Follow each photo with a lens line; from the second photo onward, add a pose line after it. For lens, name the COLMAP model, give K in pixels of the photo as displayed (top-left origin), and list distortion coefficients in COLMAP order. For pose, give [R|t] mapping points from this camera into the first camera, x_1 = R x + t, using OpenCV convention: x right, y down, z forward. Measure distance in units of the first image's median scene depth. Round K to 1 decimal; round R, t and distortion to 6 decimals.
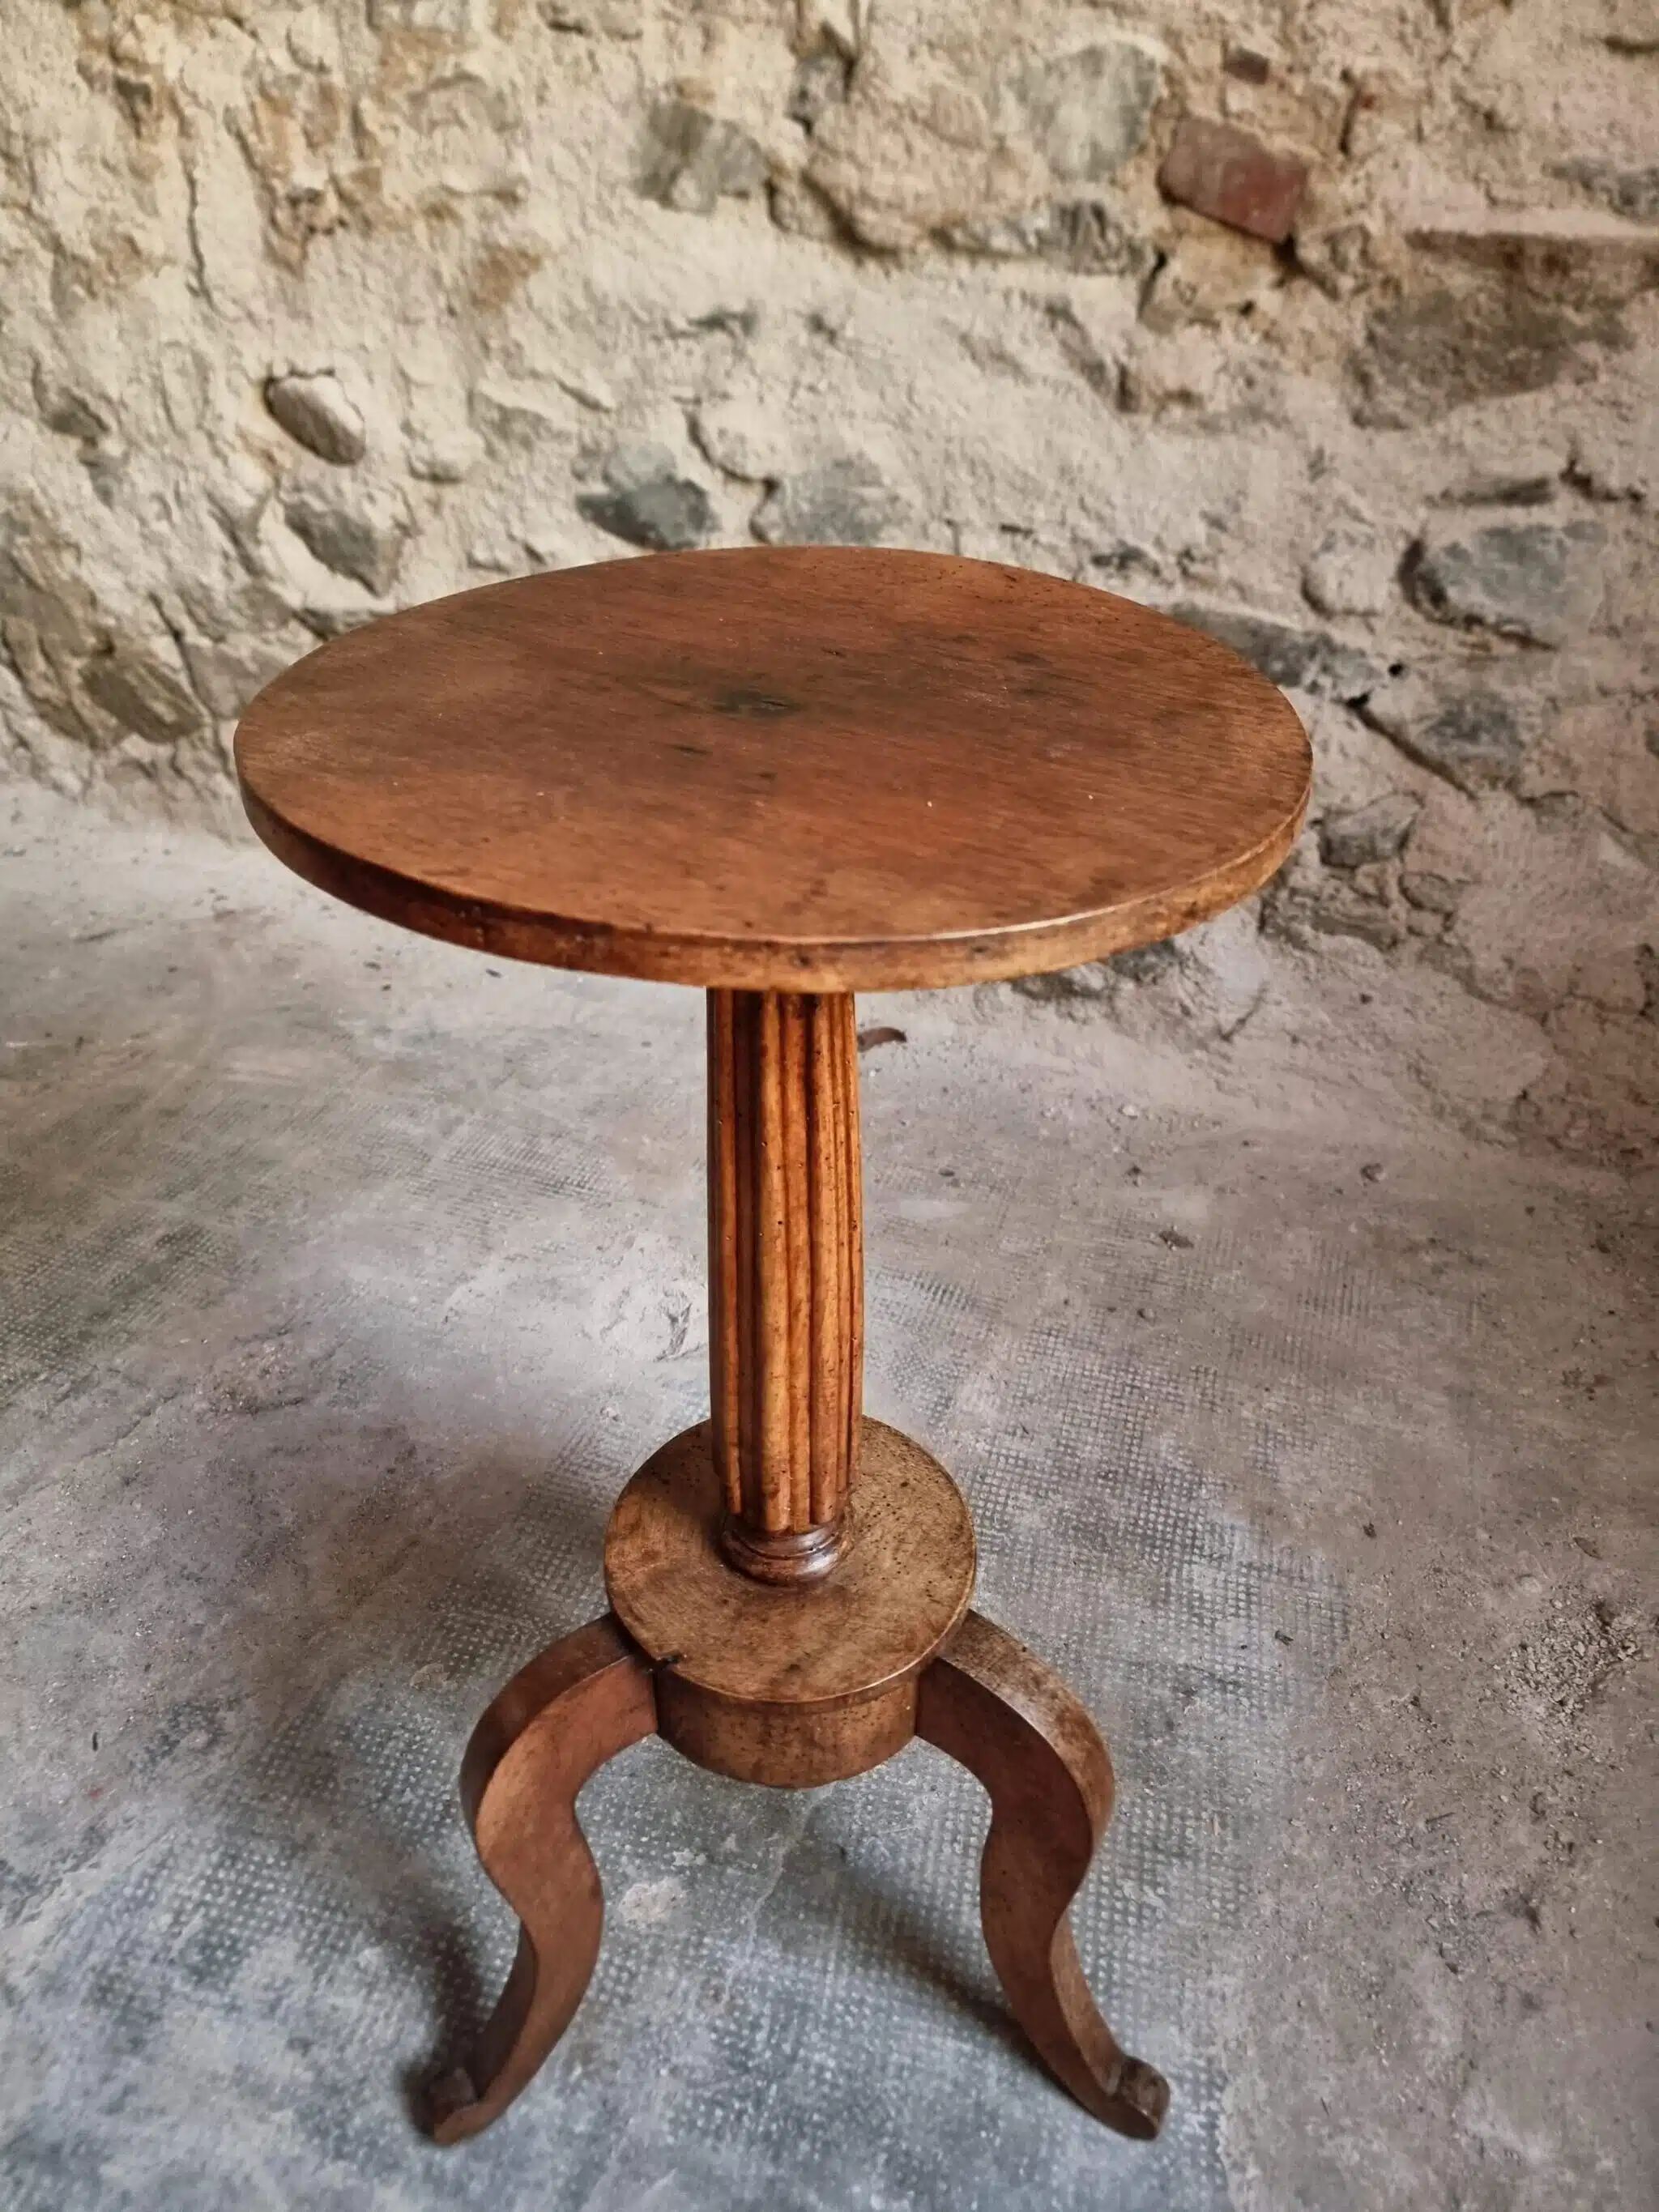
lens RADIAL K [[1584.8, 0, 812.5], [0, 1584.8, 1111.9], [0, 0, 1]] dist [0.063020, -0.060257]
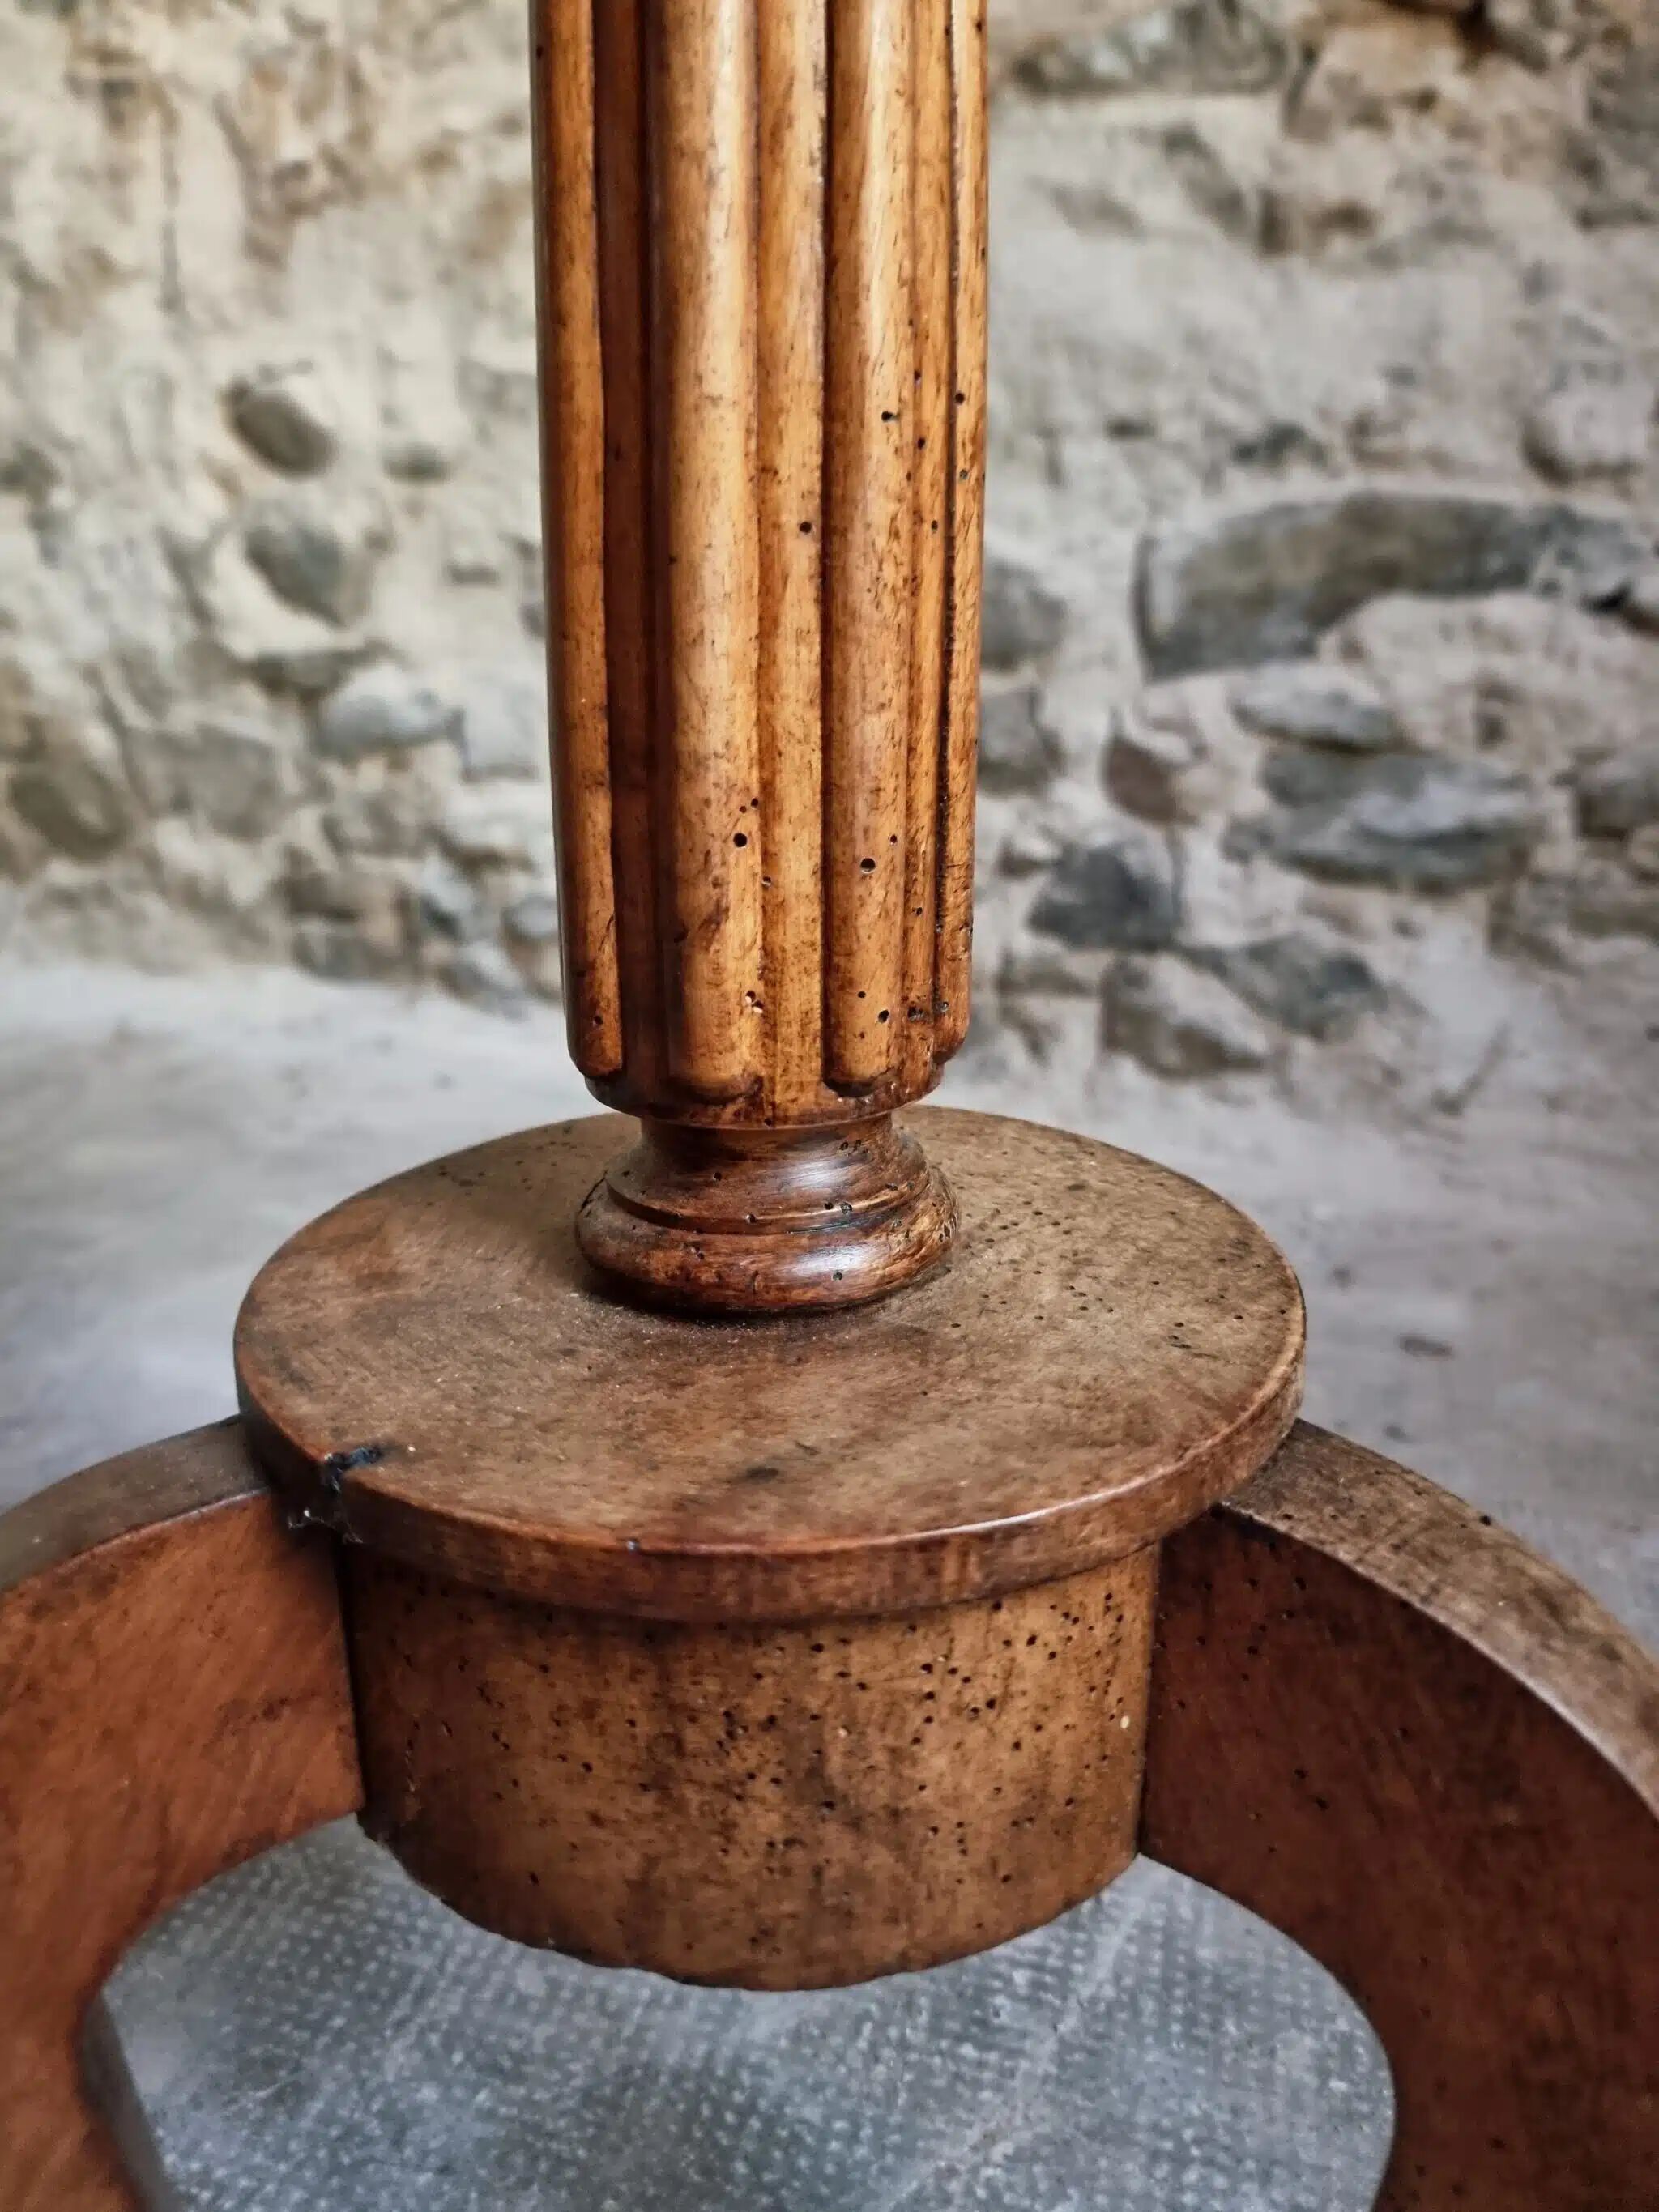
lens RADIAL K [[1622.4, 0, 807.8], [0, 1622.4, 1107.2], [0, 0, 1]] dist [0.023558, -0.044390]
pose [[0.999196, 0.007608, -0.039375, 0.004795], [-0.018518, 0.958428, -0.284734, 0.200151], [0.035572, 0.285234, 0.957798, 0.373668]]
